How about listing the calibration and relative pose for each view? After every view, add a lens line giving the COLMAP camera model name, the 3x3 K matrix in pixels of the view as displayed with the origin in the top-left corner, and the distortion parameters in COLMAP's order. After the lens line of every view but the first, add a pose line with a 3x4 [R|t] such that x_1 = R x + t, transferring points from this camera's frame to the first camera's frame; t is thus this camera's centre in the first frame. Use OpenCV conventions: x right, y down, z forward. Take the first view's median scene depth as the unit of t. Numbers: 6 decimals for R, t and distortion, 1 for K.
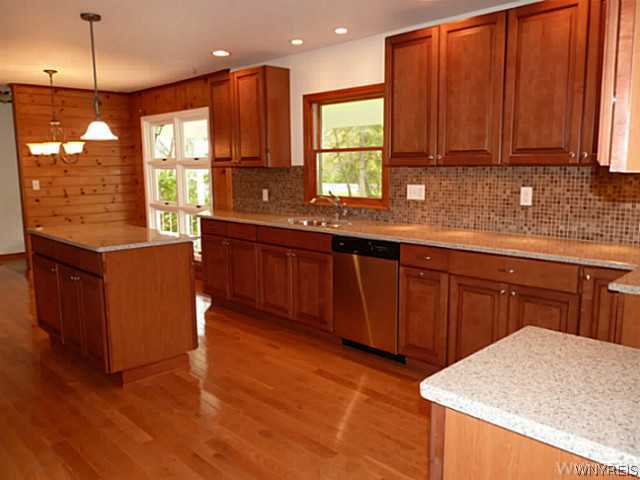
lens RADIAL K [[512.5, 0, 320.2], [0, 512.5, 242.8], [0, 0, 1]] dist [-0.005812, -0.006604]
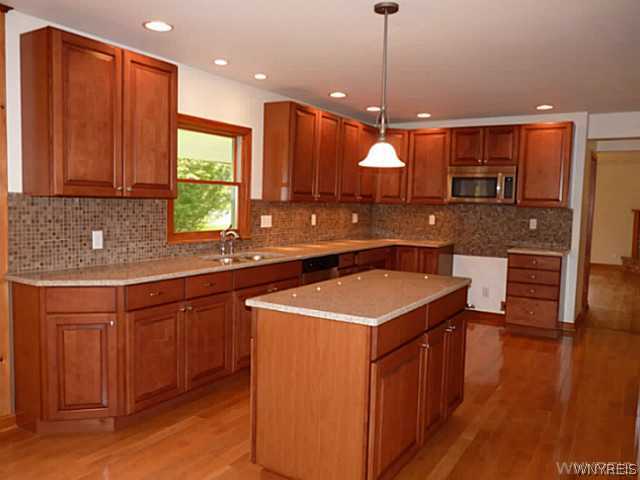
lens RADIAL K [[512.5, 0, 319.5], [0, 512.5, 238.5], [0, 0, 1]] dist [-0.005812, -0.006604]
pose [[-0.241082, -0.066201, 0.968244, -1.025002], [0.122583, 0.987603, 0.098046, -0.159189], [-0.962732, 0.142327, -0.229978, 1.133083]]
